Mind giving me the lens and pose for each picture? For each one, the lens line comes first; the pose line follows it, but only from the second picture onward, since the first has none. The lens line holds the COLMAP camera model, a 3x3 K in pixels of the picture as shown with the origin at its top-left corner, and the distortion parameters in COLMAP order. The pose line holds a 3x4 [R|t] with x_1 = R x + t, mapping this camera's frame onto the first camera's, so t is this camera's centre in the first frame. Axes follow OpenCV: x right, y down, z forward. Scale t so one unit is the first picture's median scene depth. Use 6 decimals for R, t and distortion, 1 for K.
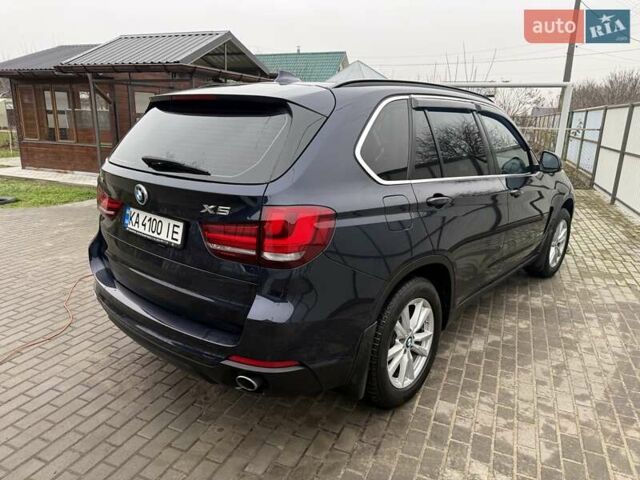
lens RADIAL K [[452.7, 0, 322.7], [0, 452.7, 242.9], [0, 0, 1]] dist [0.054314, -0.068830]
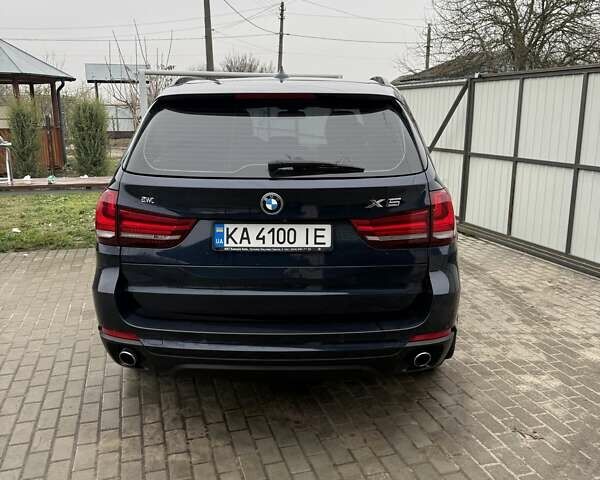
lens RADIAL K [[568.0, 0, 299.6], [0, 568.0, 237.9], [0, 0, 1]] dist [0.033688, 0.000000]
pose [[0.772703, -0.167373, 0.612304, -0.839042], [0.191988, 0.981056, 0.025891, -0.045438], [-0.605038, 0.097549, 0.790198, 0.062892]]
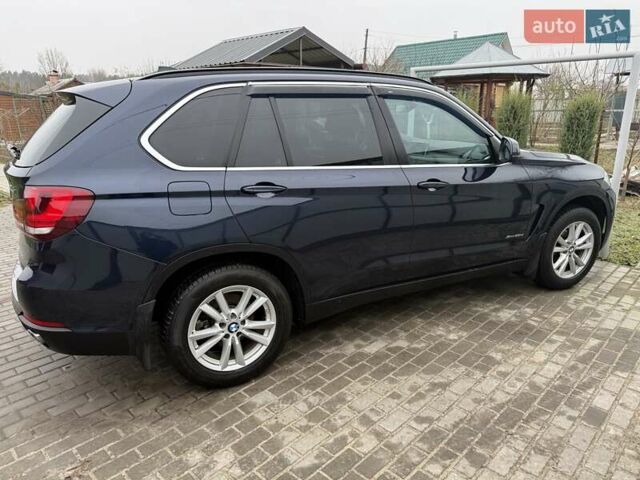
lens RADIAL K [[452.7, 0, 318.6], [0, 452.7, 240.2], [0, 0, 1]] dist [0.054314, -0.068830]
pose [[0.929539, 0.067678, -0.362461, 0.672294], [-0.063714, 0.997706, 0.022893, -0.010890], [0.363179, 0.001814, 0.931718, 0.115480]]
